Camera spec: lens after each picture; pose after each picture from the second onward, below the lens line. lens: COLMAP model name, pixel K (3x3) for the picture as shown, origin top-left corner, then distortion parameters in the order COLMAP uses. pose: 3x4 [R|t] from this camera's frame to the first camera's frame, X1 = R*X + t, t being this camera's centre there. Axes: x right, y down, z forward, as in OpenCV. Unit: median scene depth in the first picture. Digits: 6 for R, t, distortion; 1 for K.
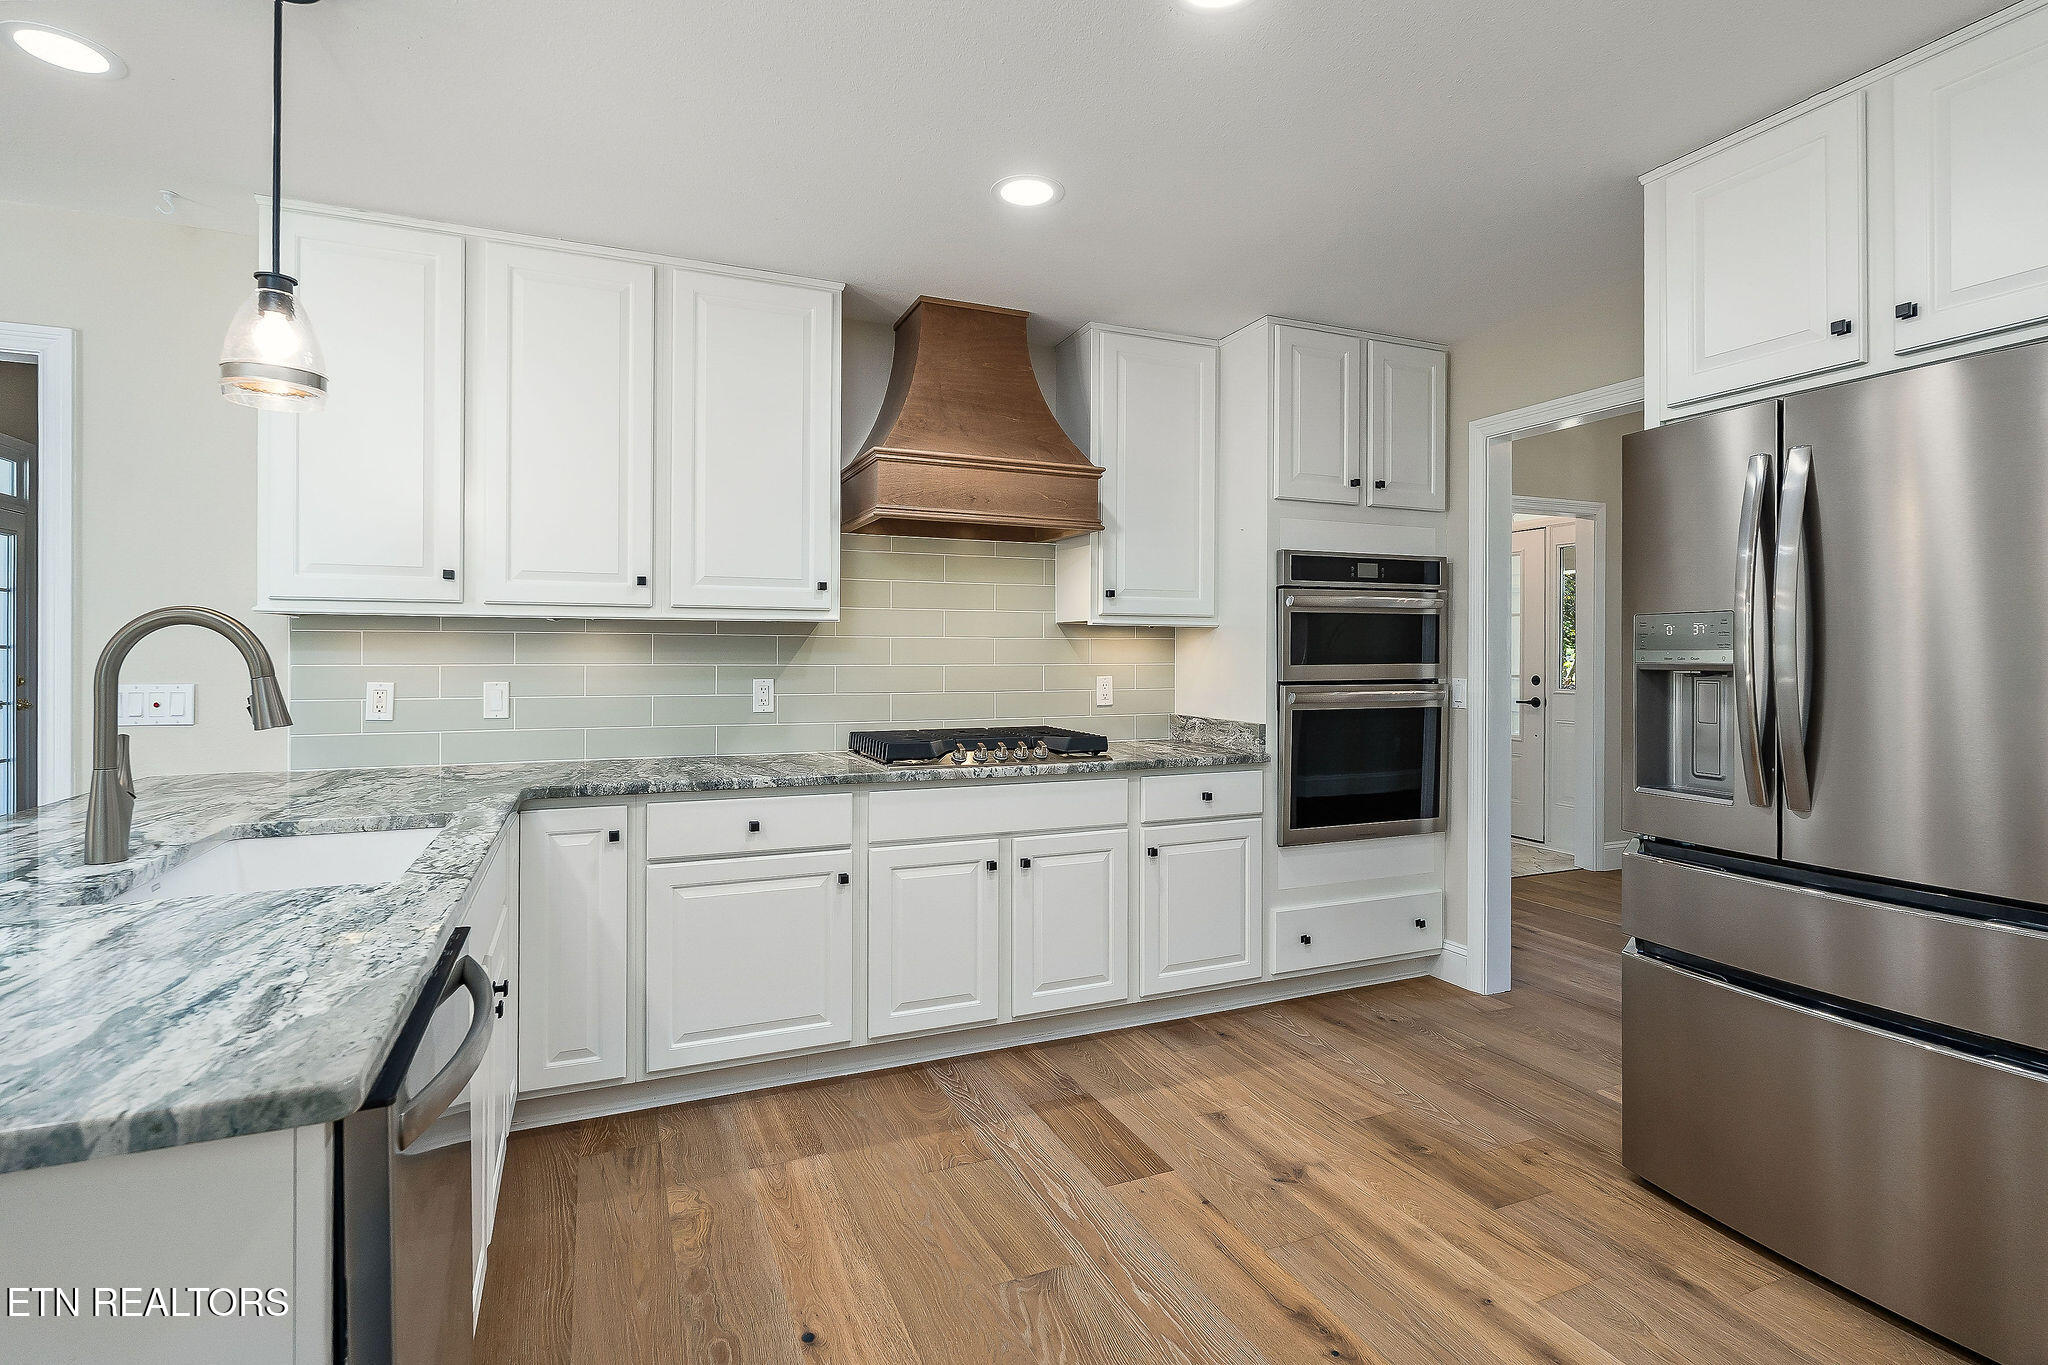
lens RADIAL K [[988.6, 0, 1026.1], [0, 988.6, 662.8], [0, 0, 1]] dist [-0.005203, -0.000551]
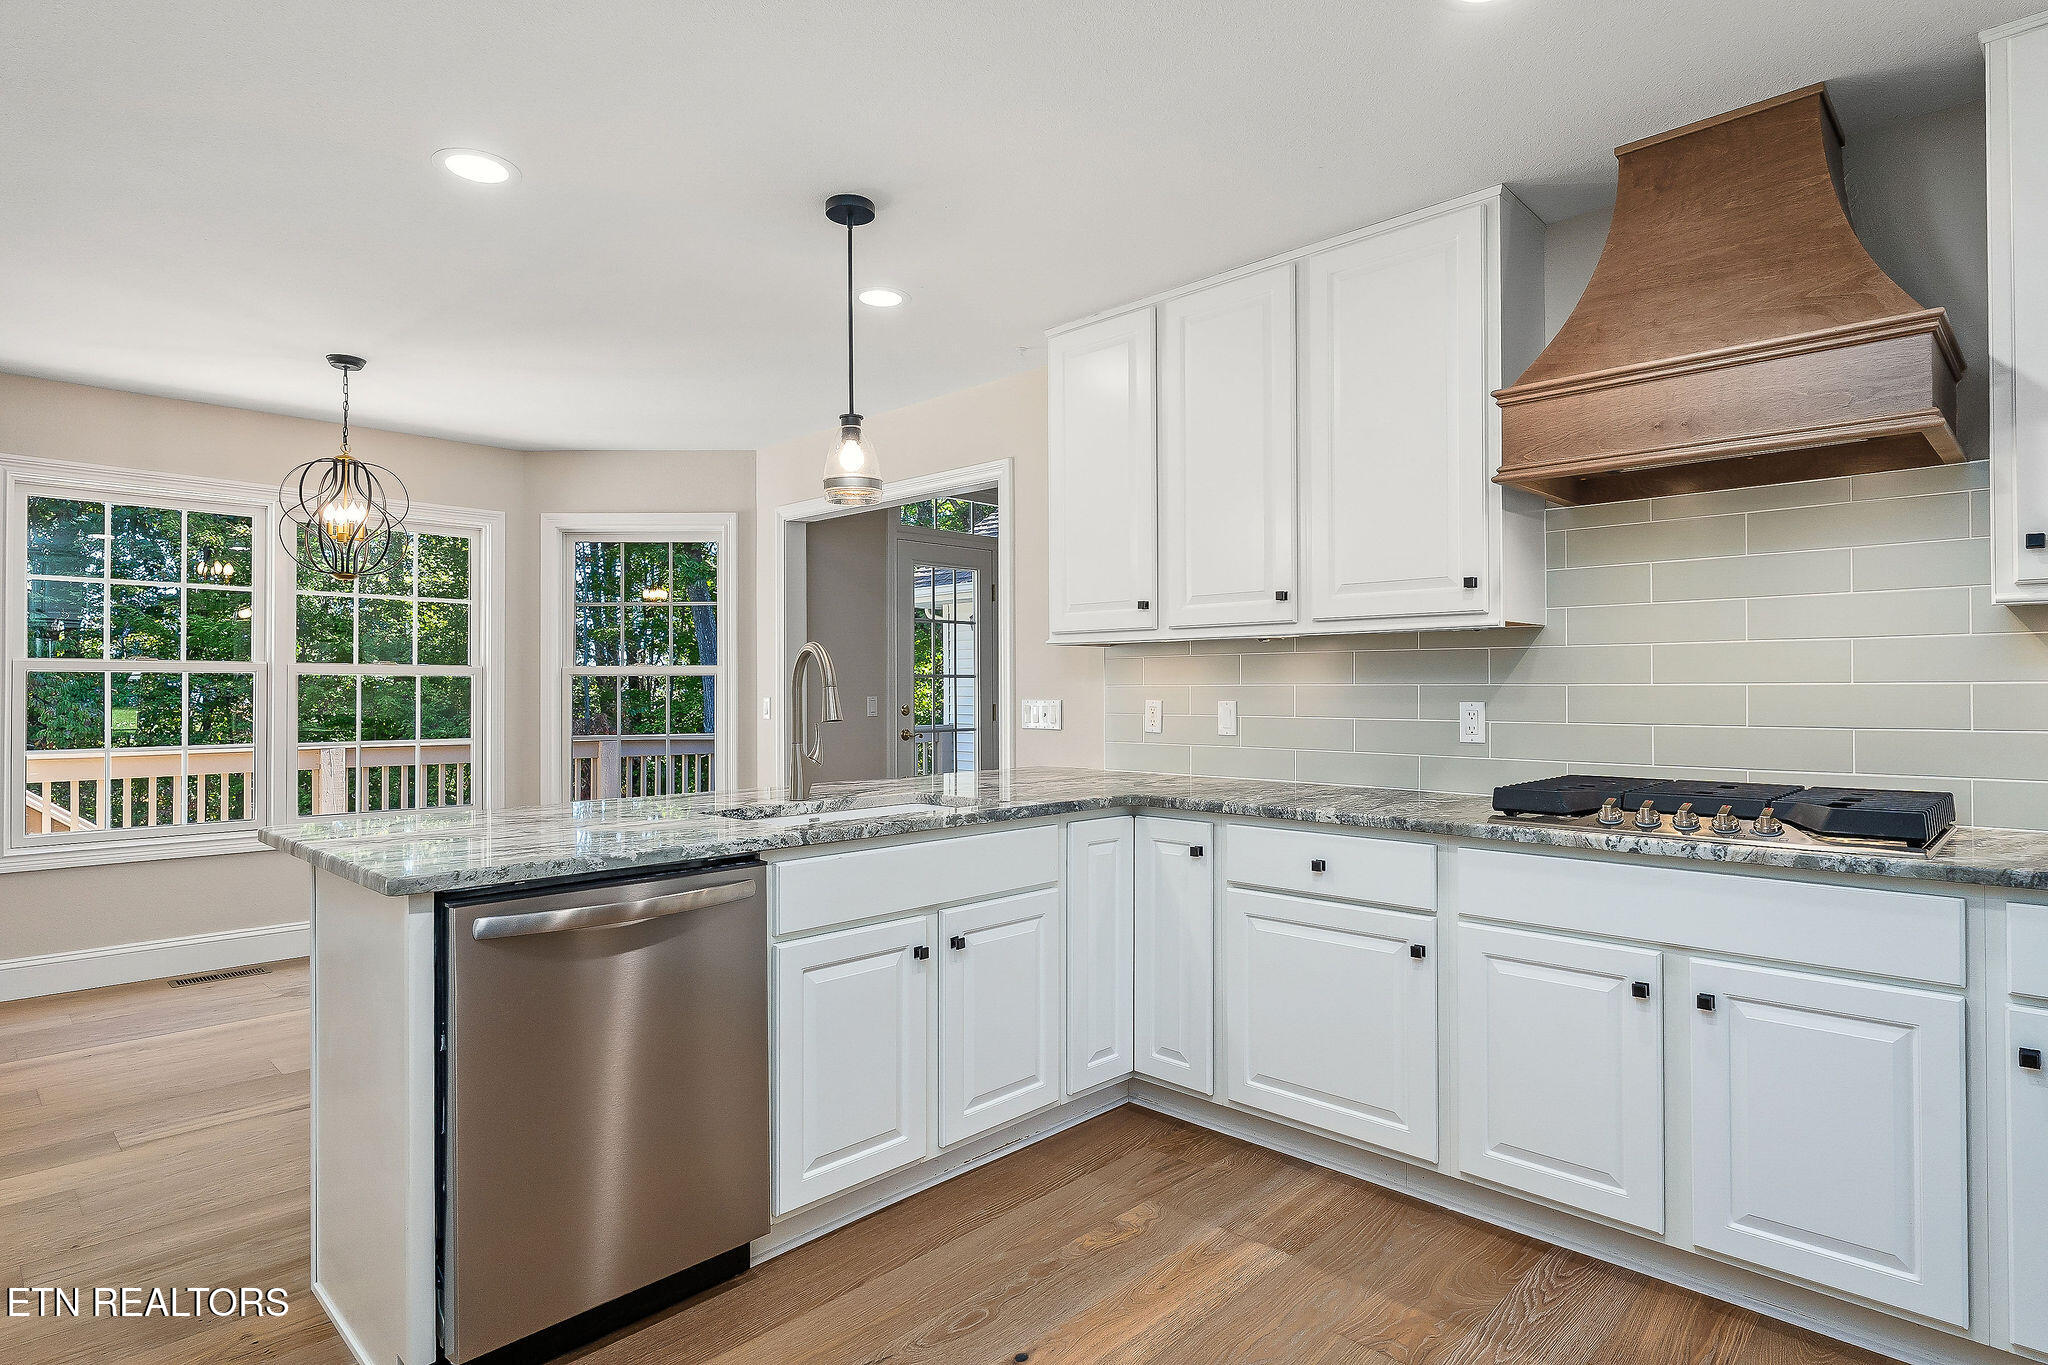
lens RADIAL K [[1095.0, 0, 1020.3], [0, 1095.0, 684.5], [0, 0, 1]] dist [-0.008397, -0.000560]
pose [[0.367229, -0.007765, -0.930098, 0.513363], [-0.003897, 0.999944, -0.009886, 0.014942], [0.930123, 0.007255, 0.367178, 0.381555]]
